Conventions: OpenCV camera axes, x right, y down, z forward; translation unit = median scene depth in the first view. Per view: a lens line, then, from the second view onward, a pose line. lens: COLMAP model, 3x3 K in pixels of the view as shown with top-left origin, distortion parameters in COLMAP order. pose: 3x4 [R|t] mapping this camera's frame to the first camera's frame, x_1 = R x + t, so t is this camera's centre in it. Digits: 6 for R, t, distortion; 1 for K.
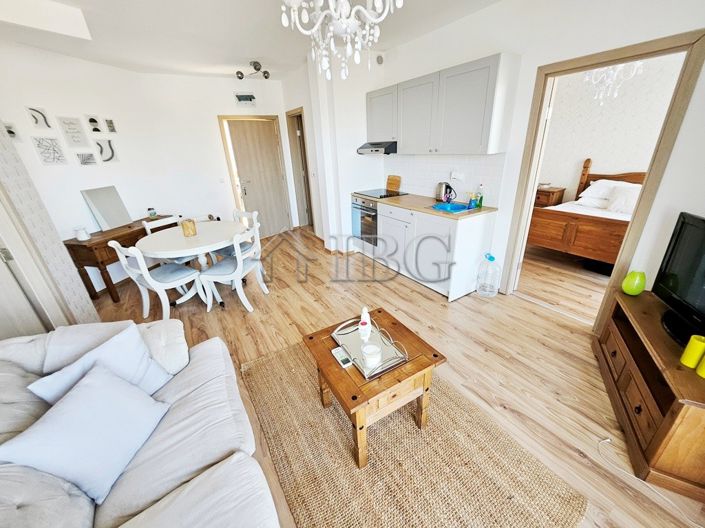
lens RADIAL K [[277.1, 0, 351.7], [0, 277.1, 261.4], [0, 0, 1]] dist [-0.003148, -0.001045]
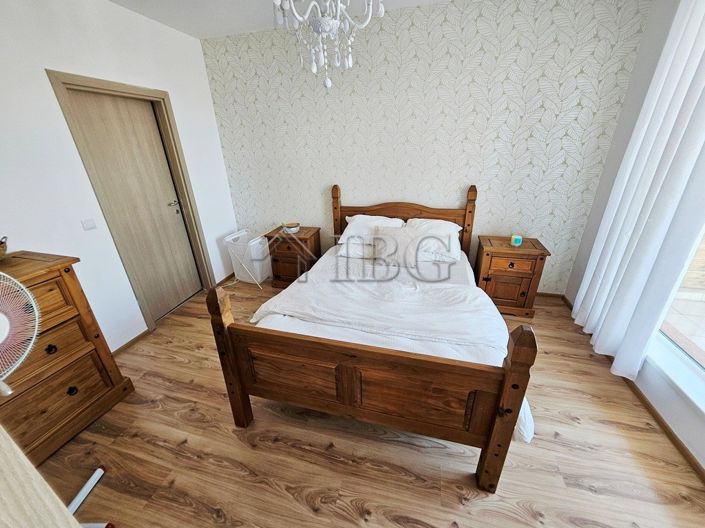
lens RADIAL K [[277.1, 0, 348.6], [0, 277.1, 260.8], [0, 0, 1]] dist [-0.003148, -0.001045]
pose [[0.744369, -0.244817, 0.621272, 0.424875], [0.258423, 0.963489, 0.070044, -0.234639], [-0.615737, 0.108413, 0.780458, 0.482499]]
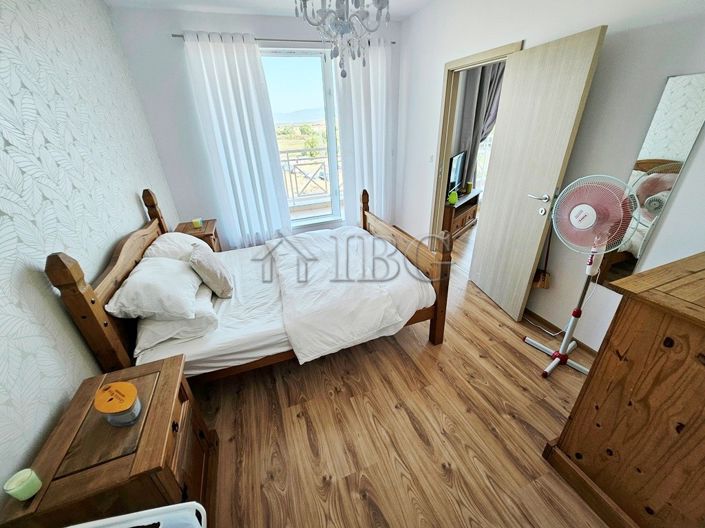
lens RADIAL K [[277.1, 0, 352.2], [0, 277.1, 265.5], [0, 0, 1]] dist [-0.003148, -0.001045]
pose [[-0.977191, -0.051740, 0.205961, 0.555371], [0.123152, 0.652052, 0.748106, -0.505657], [-0.173004, 0.756407, -0.630807, 1.144599]]
